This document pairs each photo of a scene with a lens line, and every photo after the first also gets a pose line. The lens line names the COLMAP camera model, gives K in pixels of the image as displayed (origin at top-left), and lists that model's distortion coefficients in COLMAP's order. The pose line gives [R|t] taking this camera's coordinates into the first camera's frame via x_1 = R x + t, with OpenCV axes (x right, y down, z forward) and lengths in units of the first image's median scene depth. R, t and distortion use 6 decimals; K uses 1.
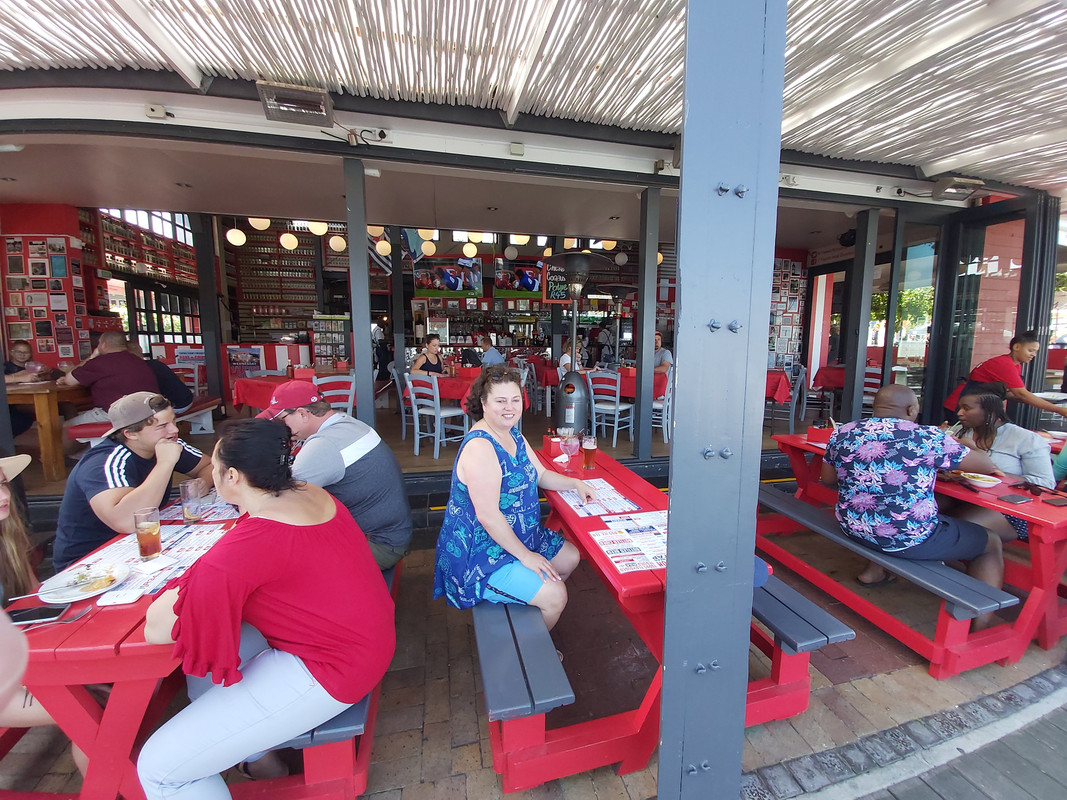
lens RADIAL K [[439.6, 0, 534.8], [0, 439.6, 382.0], [0, 0, 1]] dist [-0.000144, -0.000010]
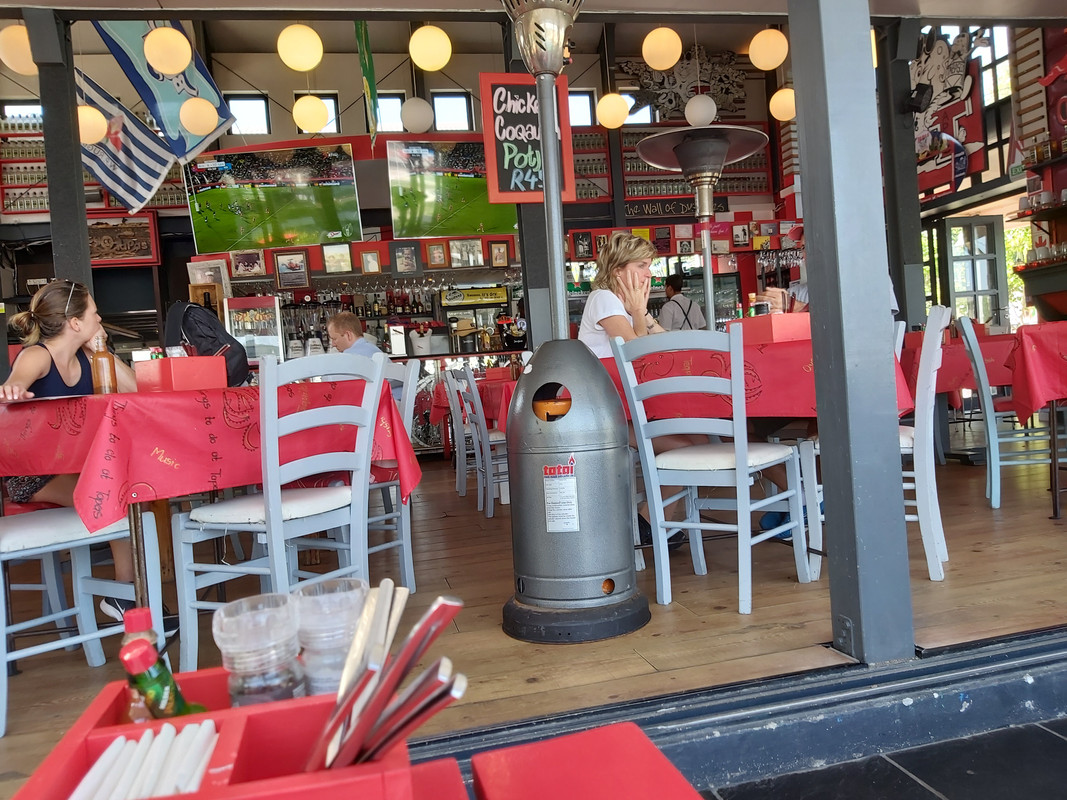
lens RADIAL K [[815.1, 0, 533.5], [0, 815.1, 400.0], [0, 0, 1]] dist [0.005237, 0.002377]
pose [[0.995543, -0.091333, -0.023524, 0.077341], [0.089216, 0.992860, -0.079180, 0.049351], [0.030588, 0.076728, 0.996583, 0.499125]]
